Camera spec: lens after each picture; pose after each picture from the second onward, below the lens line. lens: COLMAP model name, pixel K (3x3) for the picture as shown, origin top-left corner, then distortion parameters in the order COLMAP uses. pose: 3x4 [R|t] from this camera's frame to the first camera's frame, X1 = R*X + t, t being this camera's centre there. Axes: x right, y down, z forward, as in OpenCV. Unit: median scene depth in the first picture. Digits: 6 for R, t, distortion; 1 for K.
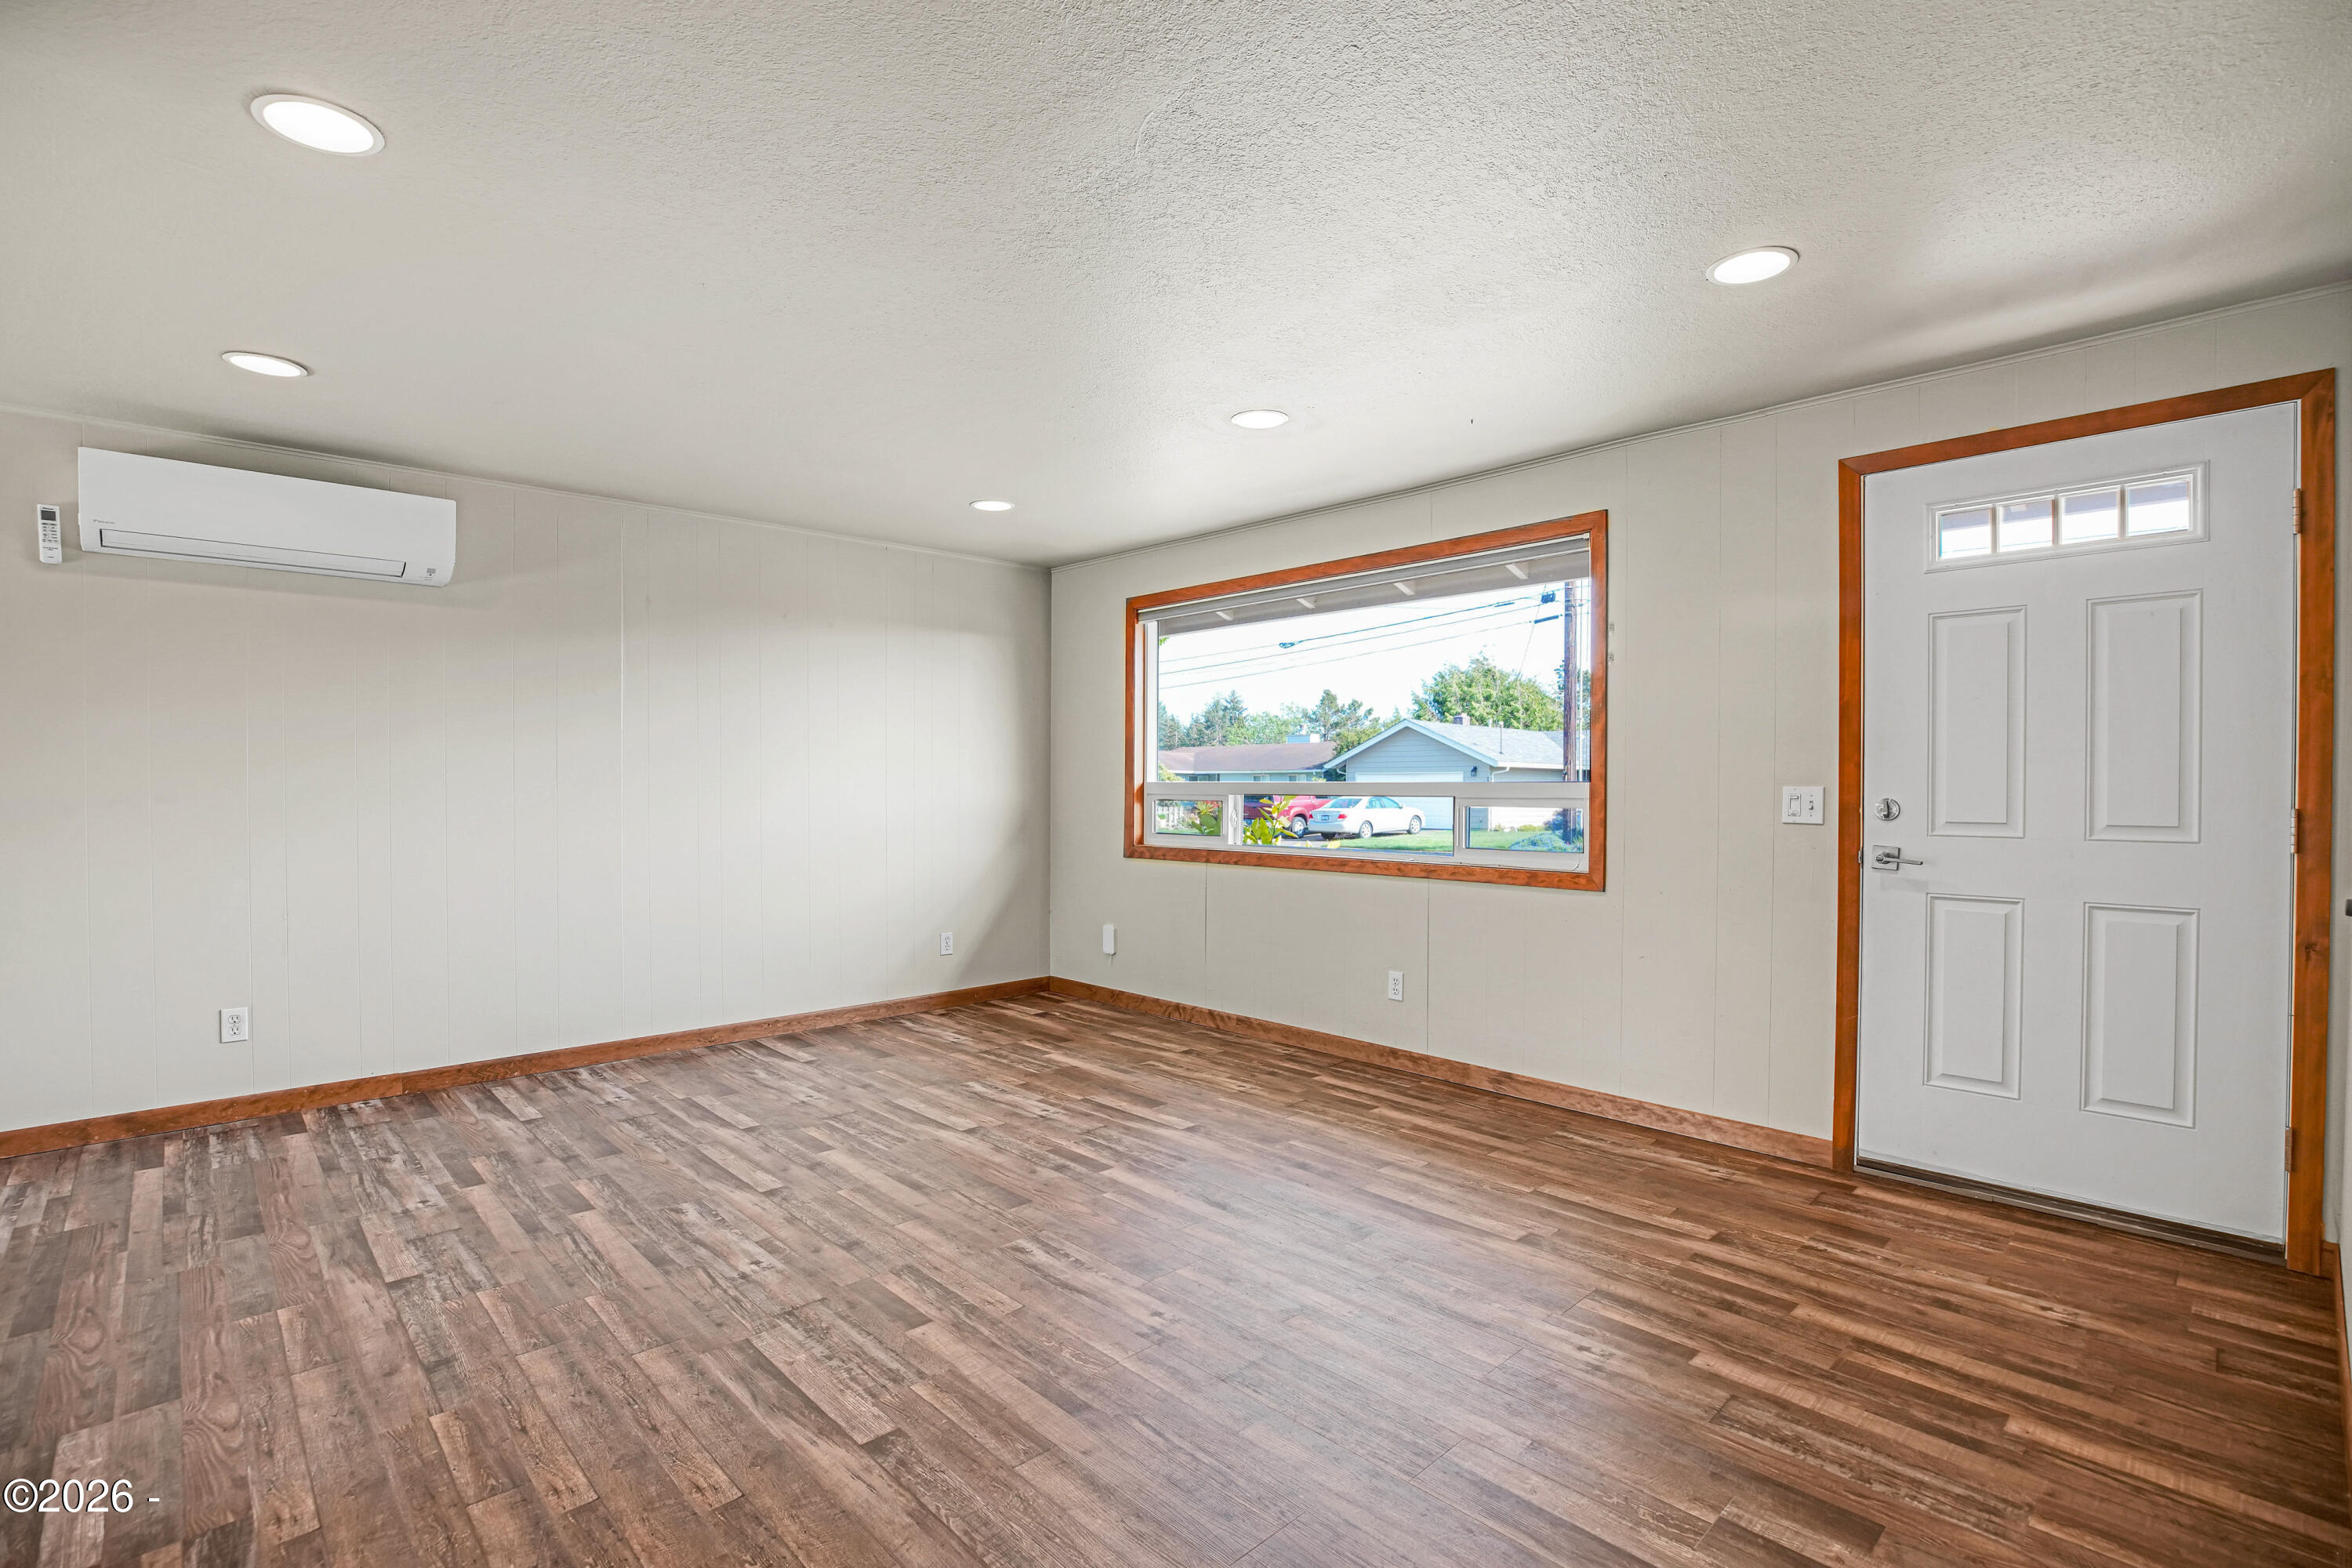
lens RADIAL K [[1086.1, 0, 1169.1], [0, 1086.1, 794.2], [0, 0, 1]] dist [-0.041005, 0.010781]
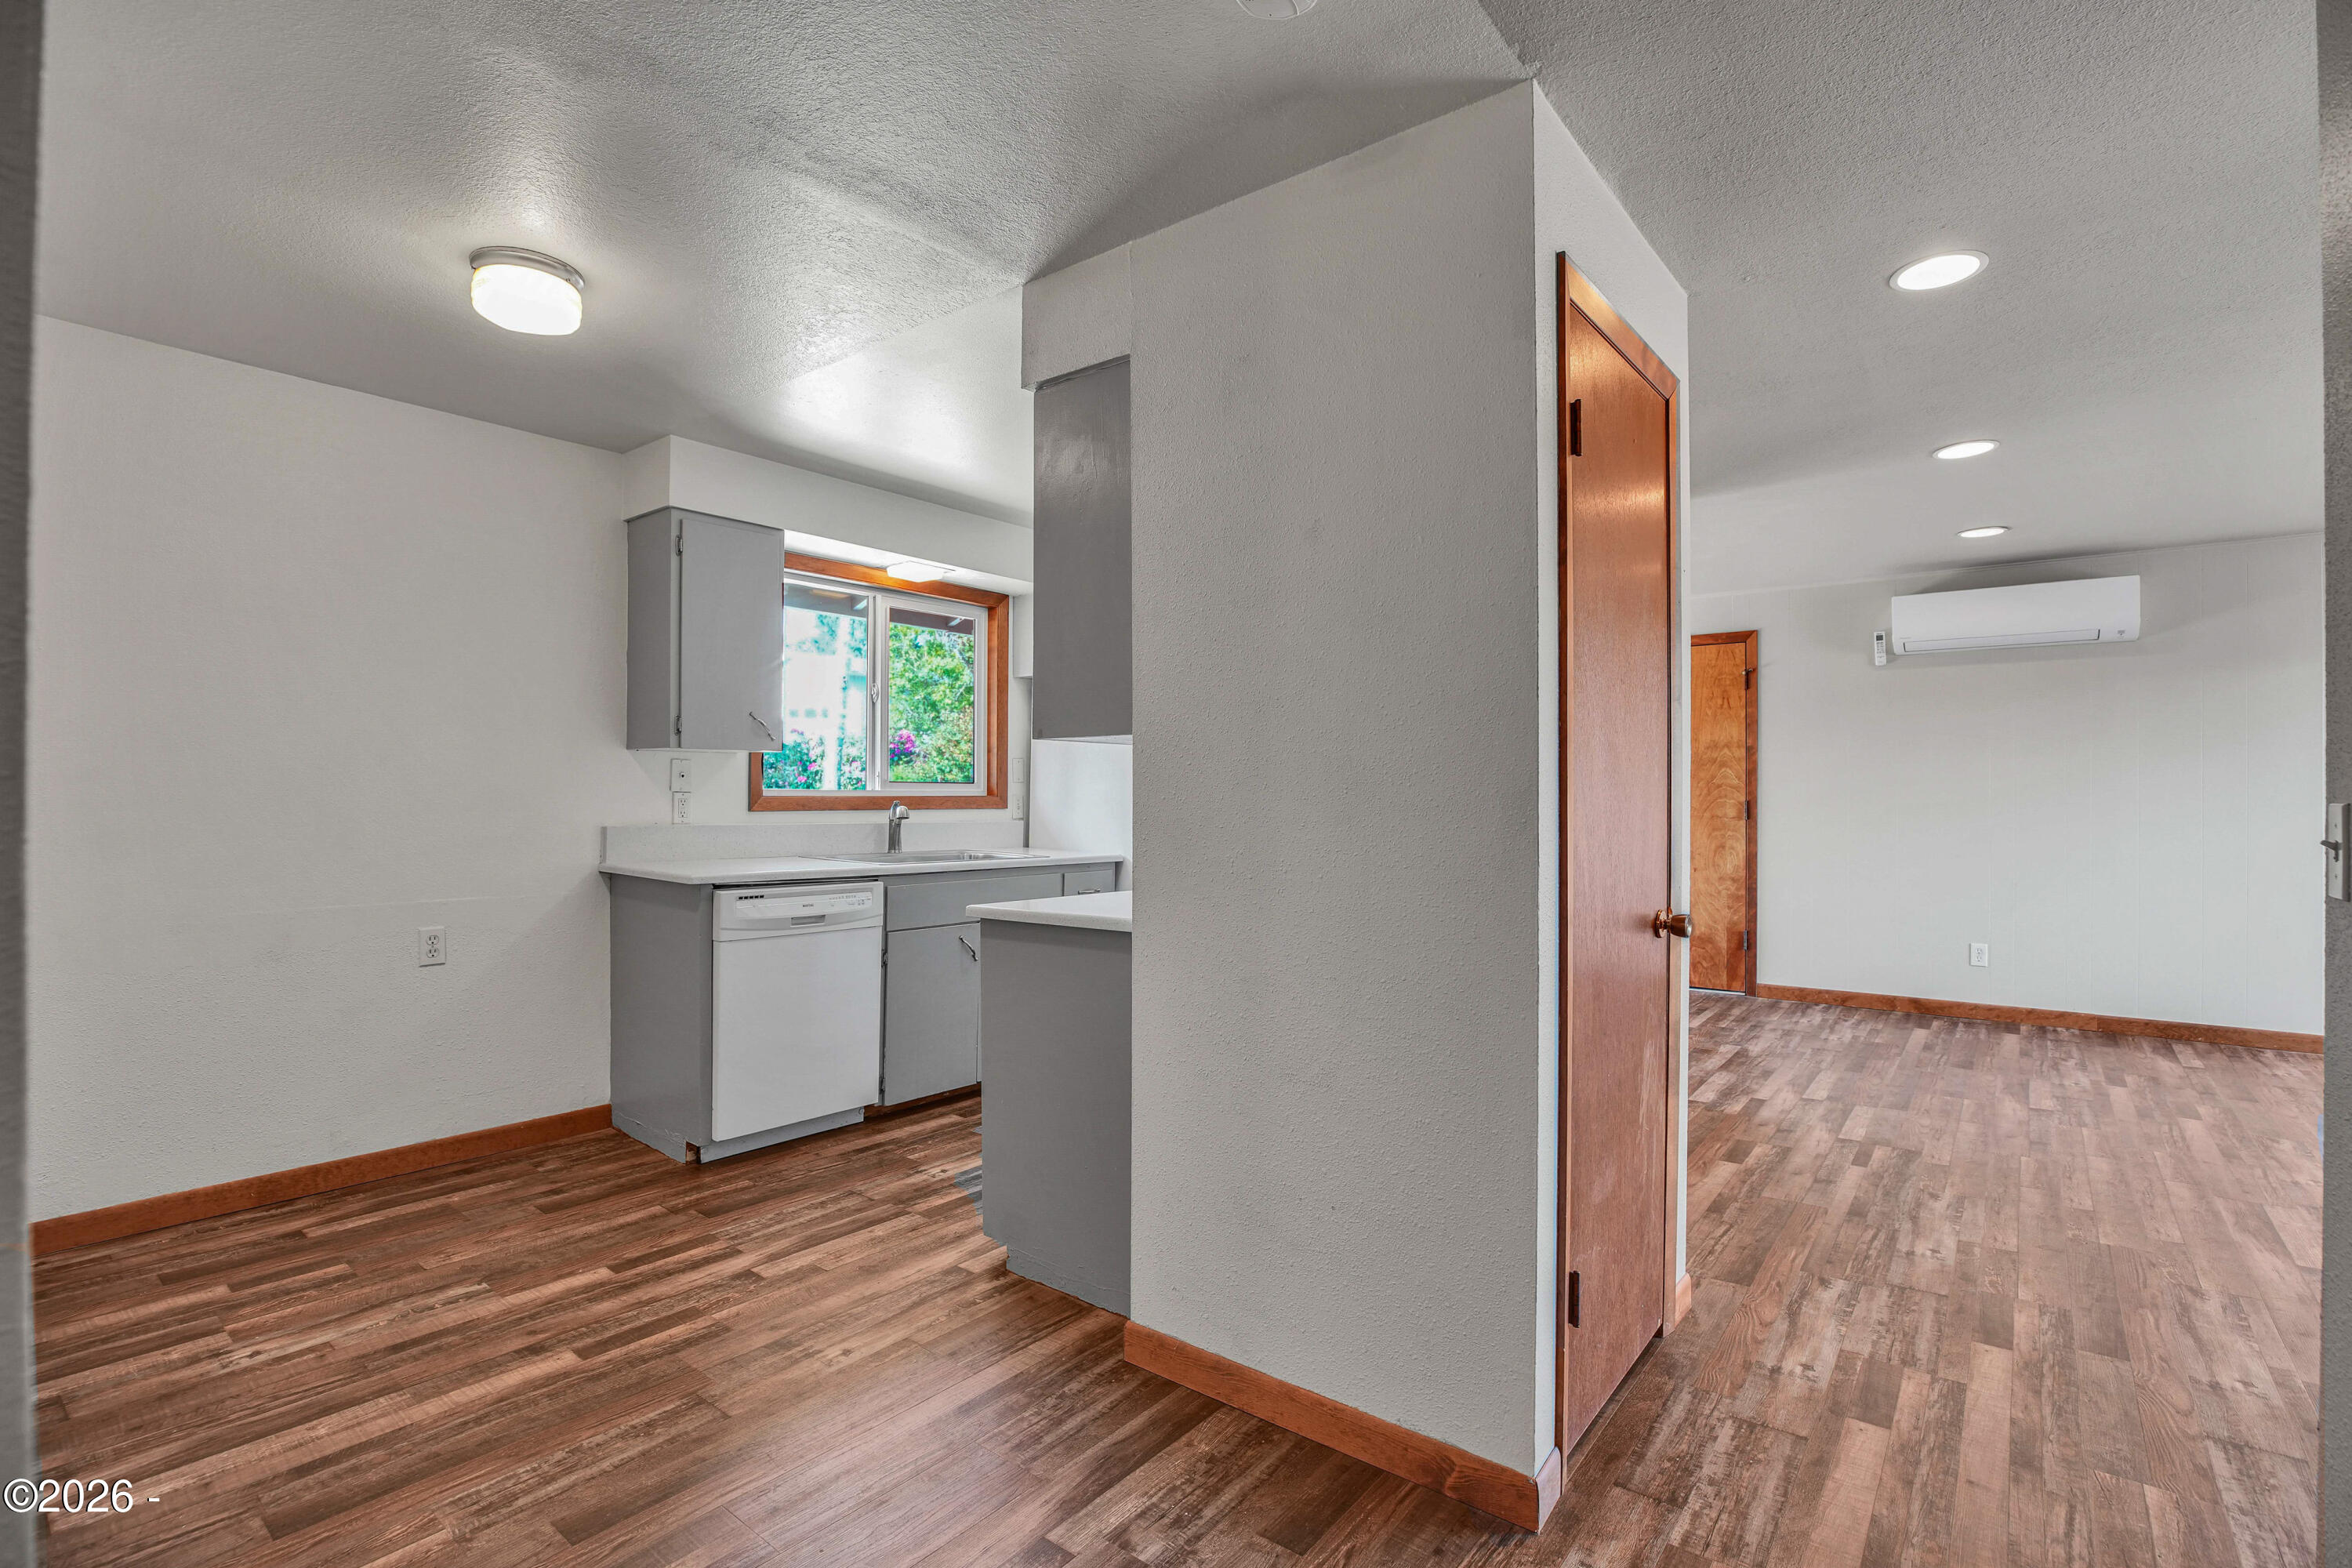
lens RADIAL K [[1086.1, 0, 1175.4], [0, 1086.1, 796.9], [0, 0, 1]] dist [-0.041005, 0.010781]
pose [[0.138951, 0.003536, -0.990293, 0.520779], [-0.013246, 0.999911, 0.001711, 0.008062], [0.990211, 0.012880, 0.138986, -0.394050]]
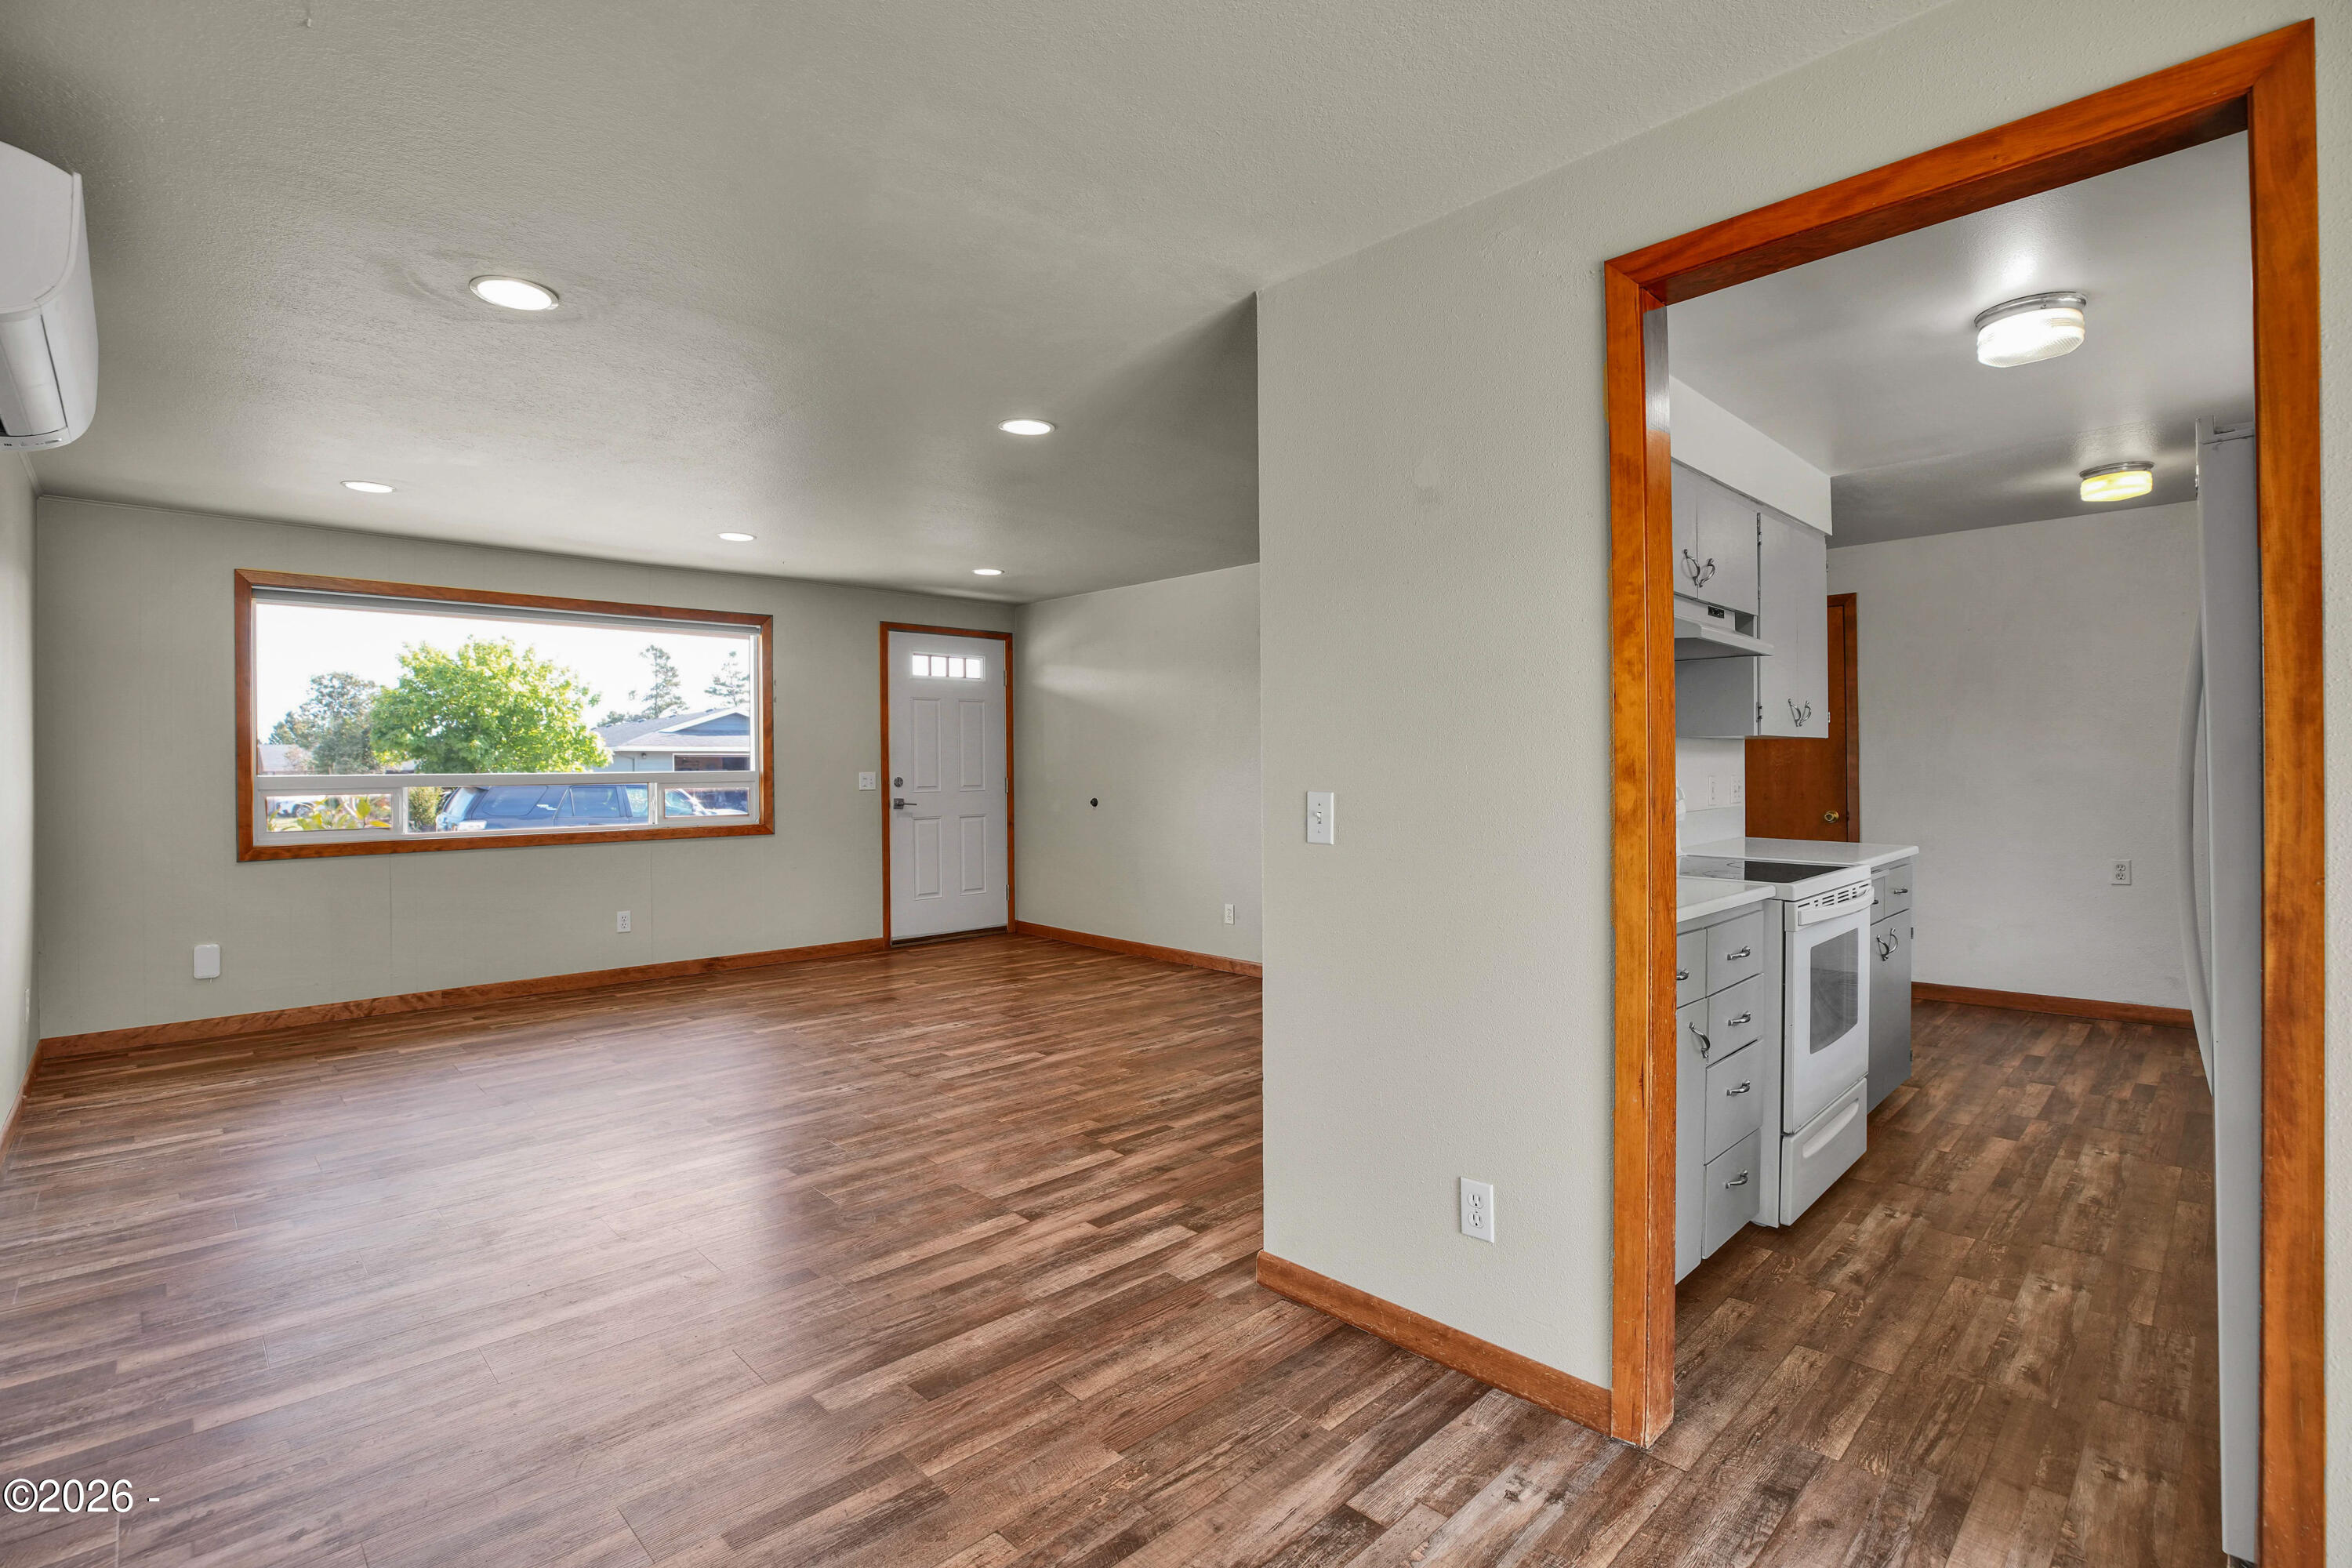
lens RADIAL K [[1086.1, 0, 1174.8], [0, 1086.1, 768.9], [0, 0, 1]] dist [-0.041005, 0.010781]
pose [[-0.016249, -0.002396, 0.999865, -1.598937], [0.017032, 0.999851, 0.002673, -0.009538], [-0.999723, 0.017073, -0.016206, 0.452072]]
